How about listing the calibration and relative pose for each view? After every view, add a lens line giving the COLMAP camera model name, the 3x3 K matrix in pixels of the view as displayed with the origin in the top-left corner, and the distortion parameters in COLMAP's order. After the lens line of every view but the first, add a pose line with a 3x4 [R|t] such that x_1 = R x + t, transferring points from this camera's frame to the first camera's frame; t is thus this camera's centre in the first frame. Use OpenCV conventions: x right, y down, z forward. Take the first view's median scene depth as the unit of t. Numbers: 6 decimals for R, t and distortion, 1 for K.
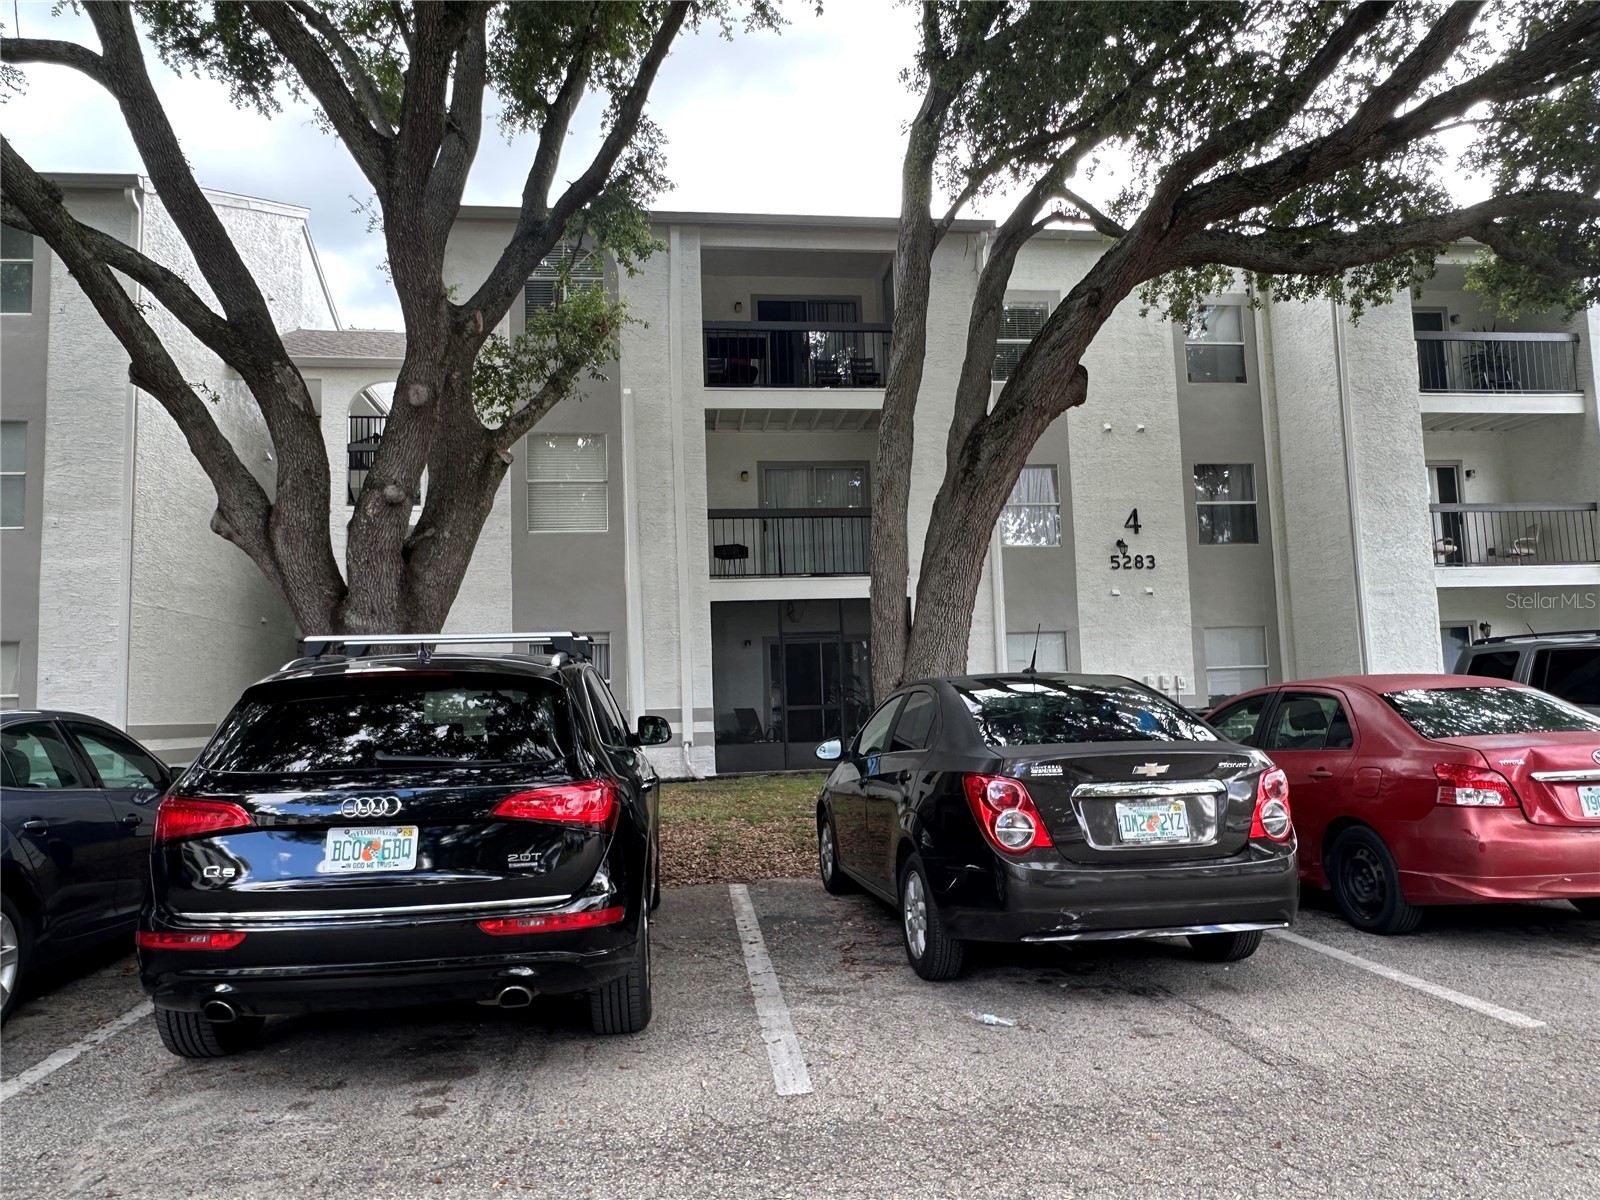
lens RADIAL K [[1107.0, 0, 806.5], [0, 1107.0, 596.1], [0, 0, 1]] dist [0.001847, 0.009987]
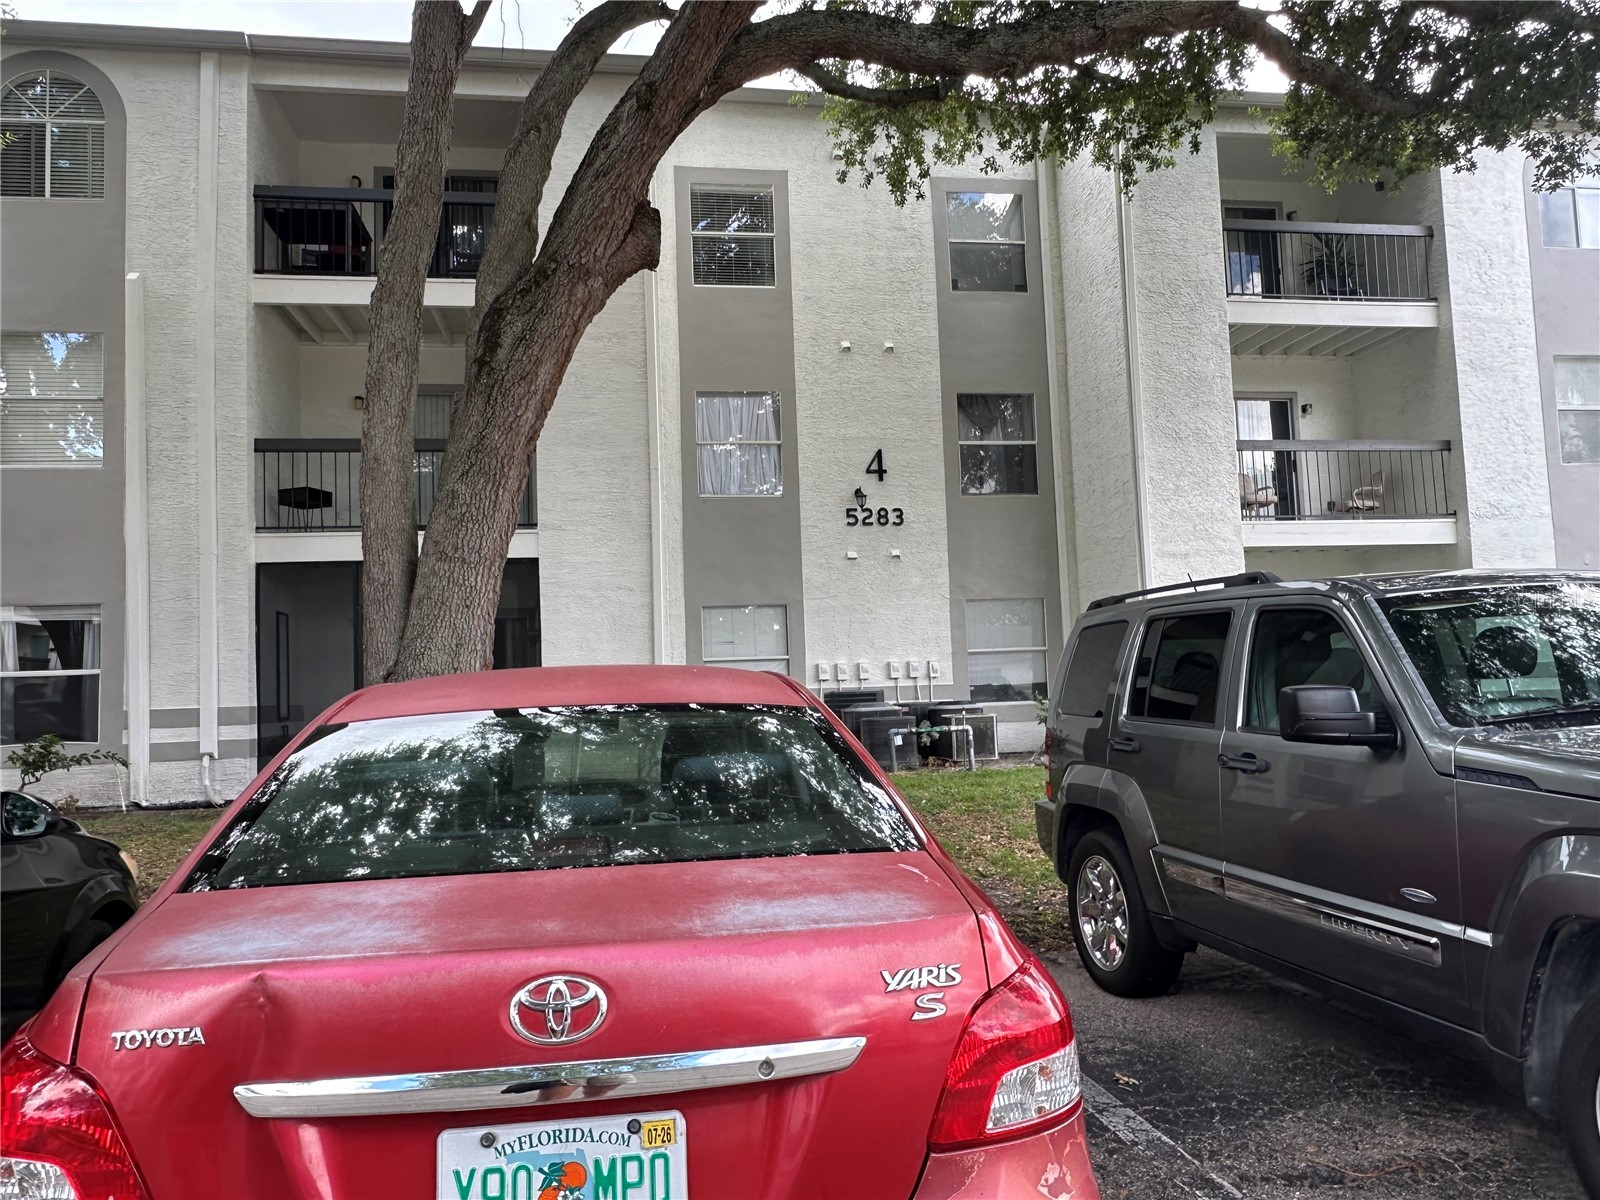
lens RADIAL K [[1107.0, 0, 792.0], [0, 1107.0, 602.9], [0, 0, 1]] dist [0.001847, 0.009987]
pose [[0.999721, -0.001727, 0.023537, 0.227521], [0.001228, 0.999775, 0.021195, 0.014370], [-0.023568, -0.021160, 0.999498, 0.223390]]
